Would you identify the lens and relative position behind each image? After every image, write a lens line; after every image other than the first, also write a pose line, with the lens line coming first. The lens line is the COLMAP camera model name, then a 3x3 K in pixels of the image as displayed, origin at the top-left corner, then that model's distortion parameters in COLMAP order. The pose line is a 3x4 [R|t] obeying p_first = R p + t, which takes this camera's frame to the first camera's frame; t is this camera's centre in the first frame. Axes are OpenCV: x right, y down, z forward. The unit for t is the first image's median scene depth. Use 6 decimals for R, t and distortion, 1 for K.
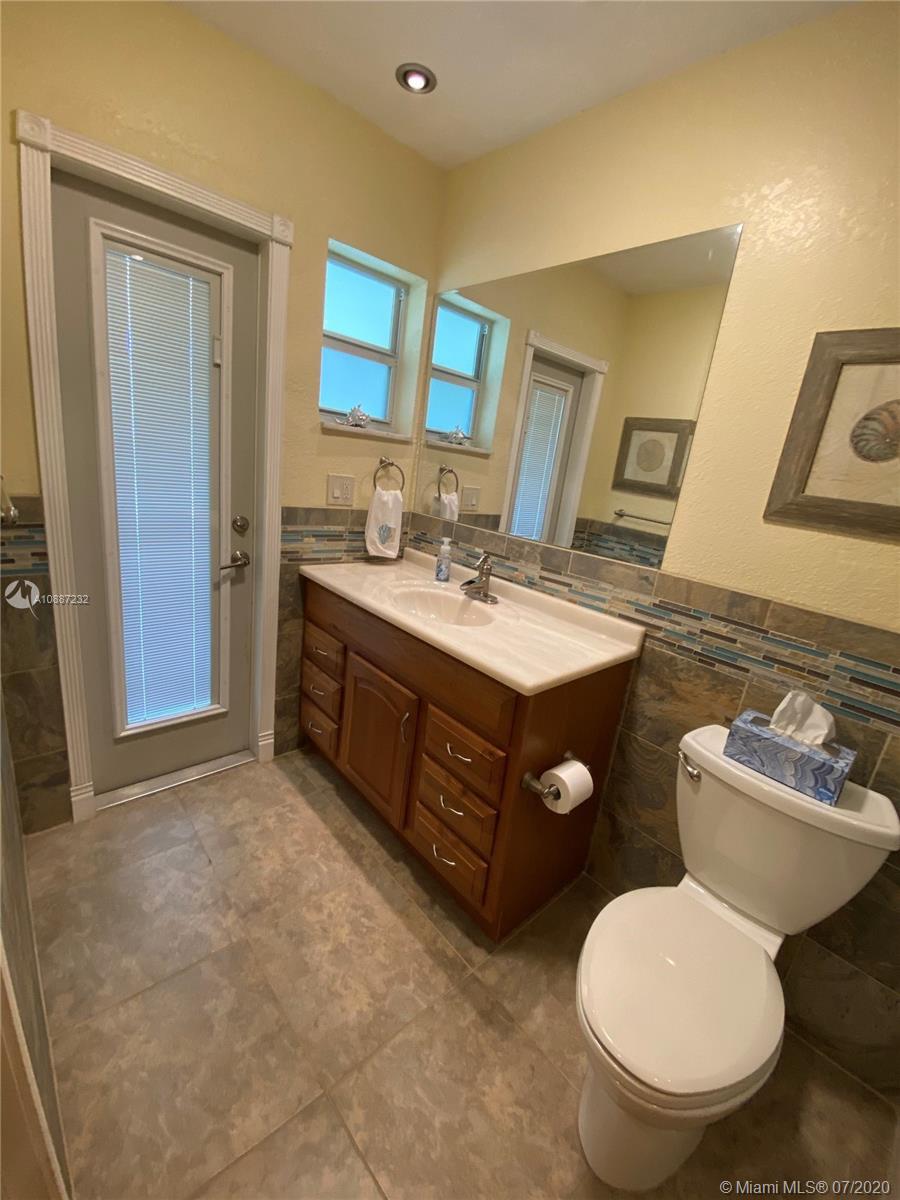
lens RADIAL K [[480.6, 0, 450.0], [0, 480.6, 600.0], [0, 0, 1]] dist [0.020596, -0.018049]
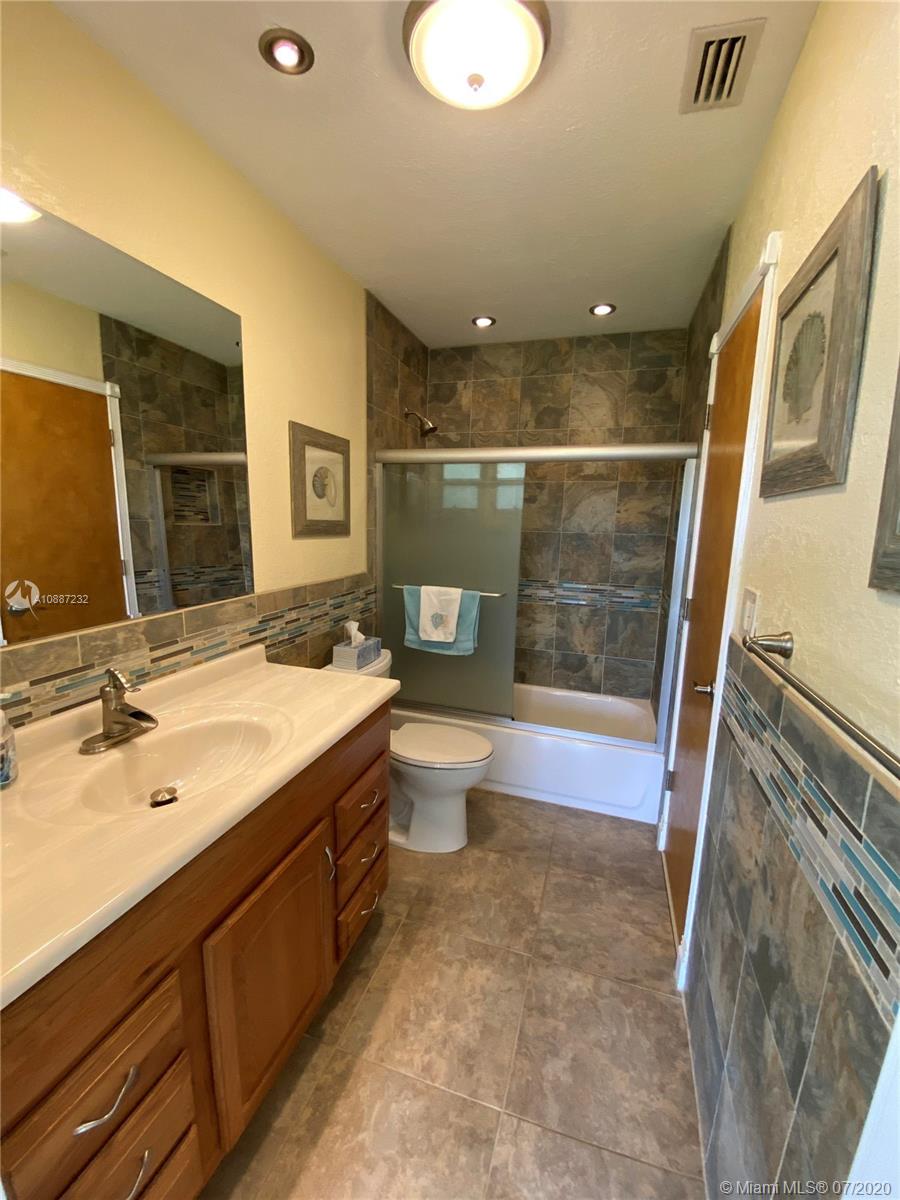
lens RADIAL K [[480.6, 0, 450.0], [0, 480.6, 600.0], [0, 0, 1]] dist [0.020596, -0.018049]
pose [[-0.482146, -0.279881, 0.830182, -0.769213], [0.154079, 0.905739, 0.394838, -0.435735], [-0.862435, 0.318283, -0.393575, 1.049789]]
